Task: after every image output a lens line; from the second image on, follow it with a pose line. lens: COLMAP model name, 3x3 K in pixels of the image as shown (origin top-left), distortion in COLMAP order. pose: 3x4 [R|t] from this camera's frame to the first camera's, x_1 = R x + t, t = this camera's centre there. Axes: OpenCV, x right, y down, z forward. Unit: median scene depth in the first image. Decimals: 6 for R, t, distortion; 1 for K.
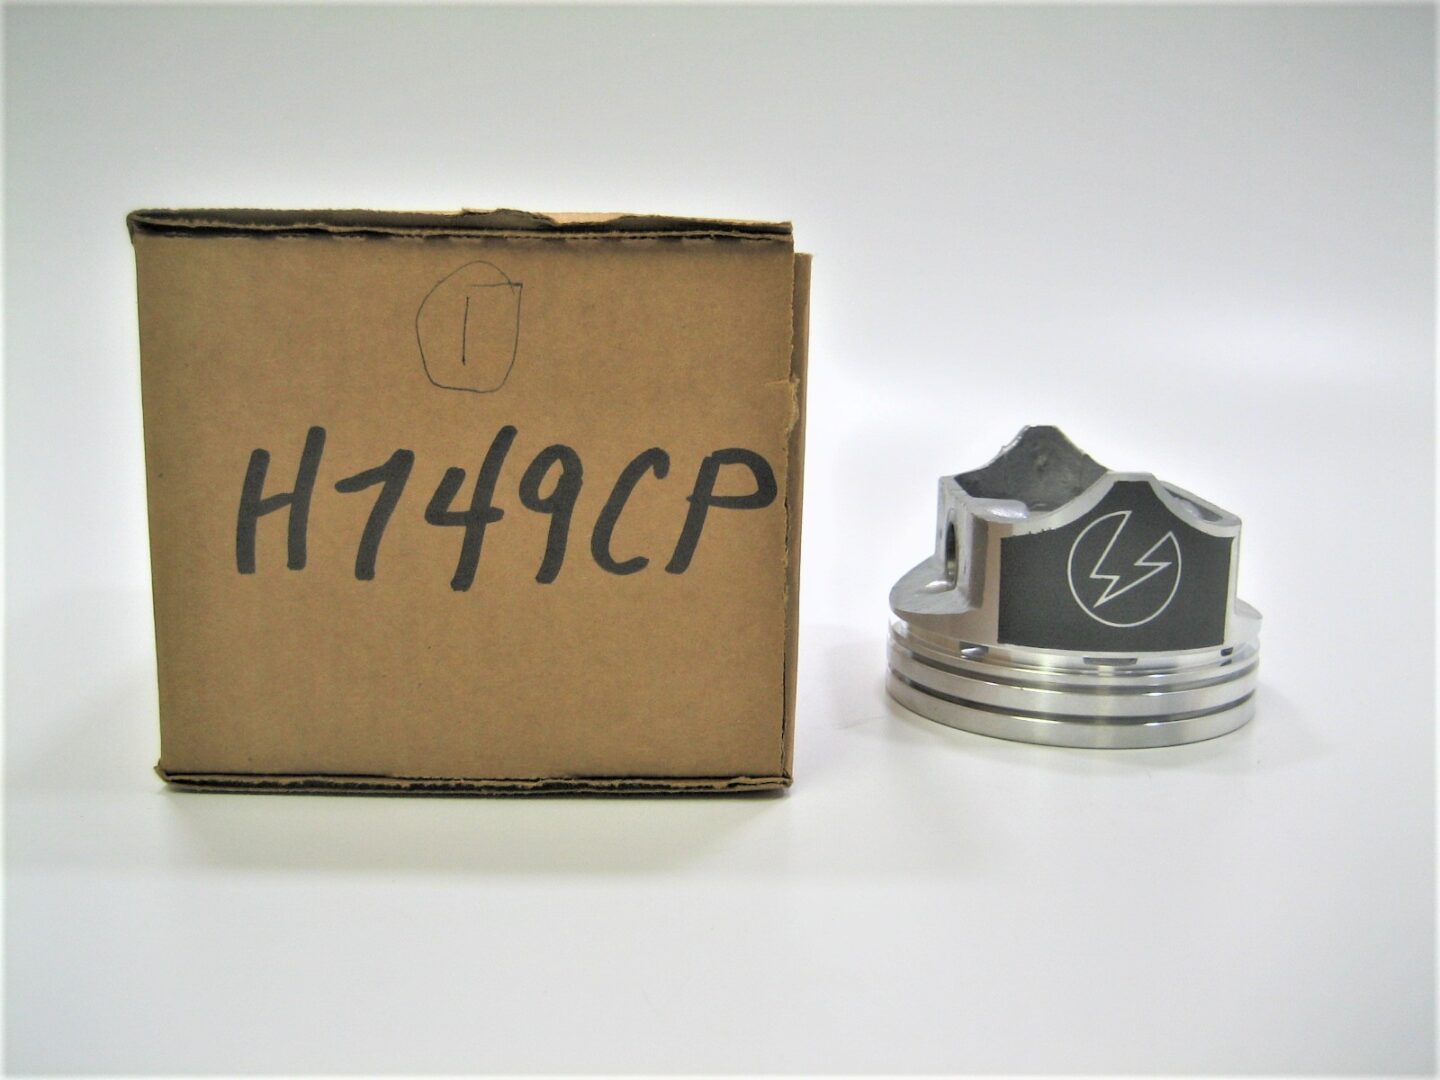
lens RADIAL K [[1648.7, 0, 720.0], [0, 1648.7, 540.0], [0, 0, 1]] dist [-0.132432, -0.036768]
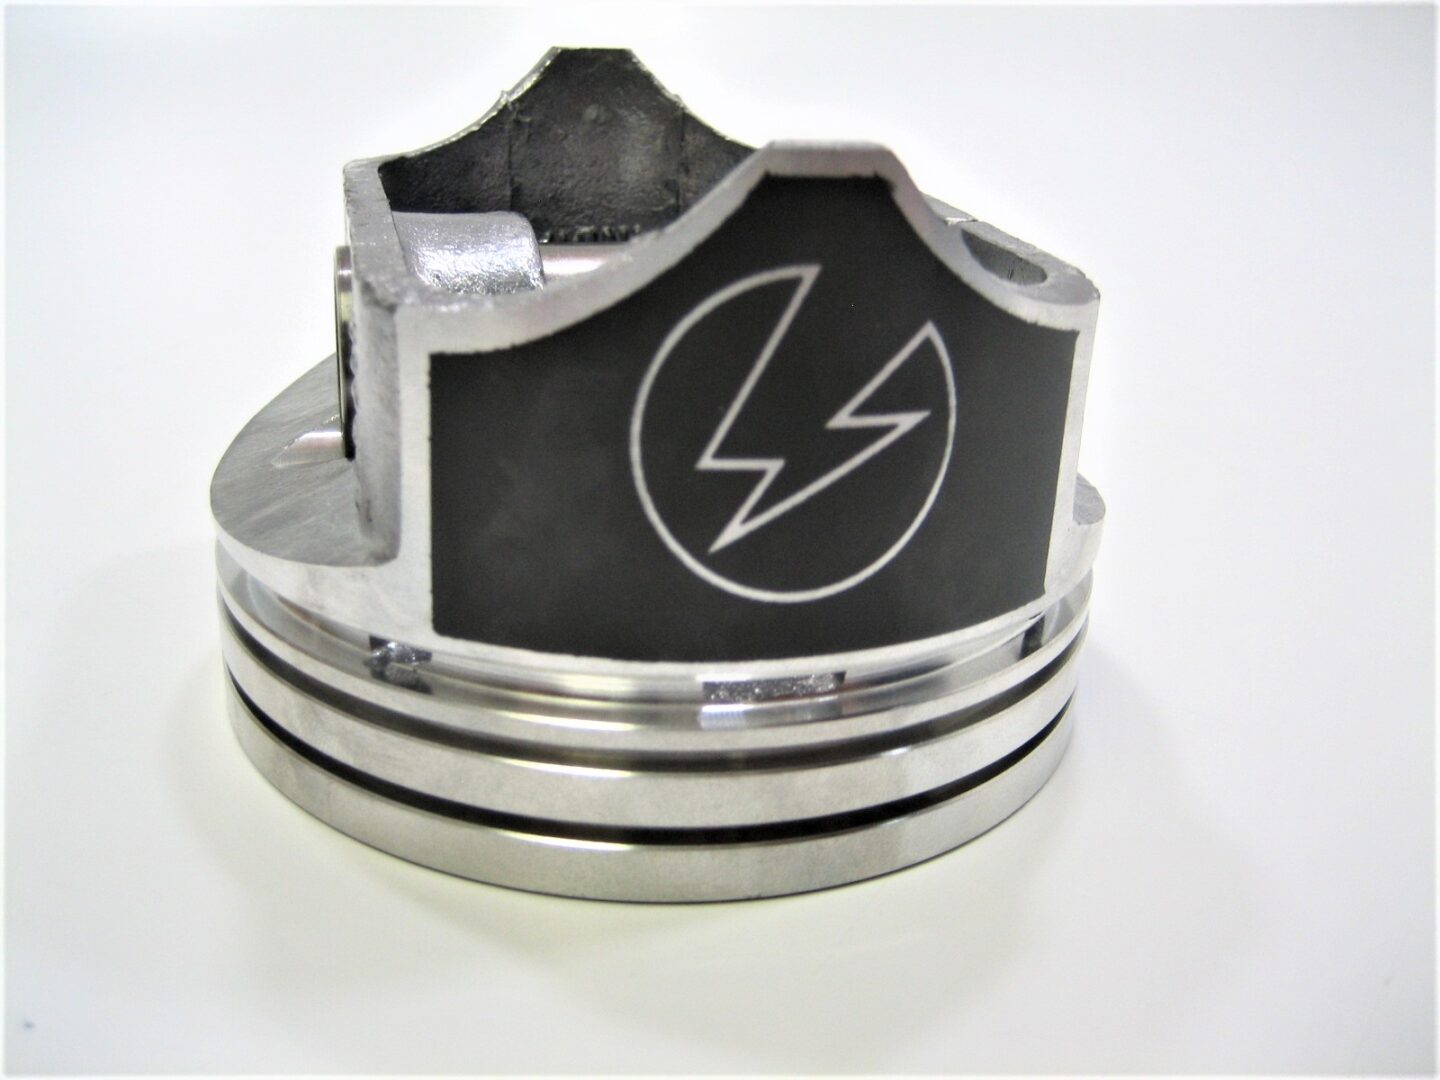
lens RADIAL K [[1648.7, 0, 720.0], [0, 1648.7, 540.0], [0, 0, 1]] dist [-0.132432, -0.036768]
pose [[0.976216, -0.044993, 0.212079, 0.155417], [0.004986, 0.982628, 0.185519, -0.024407], [-0.216742, -0.180050, 0.959482, 0.660624]]
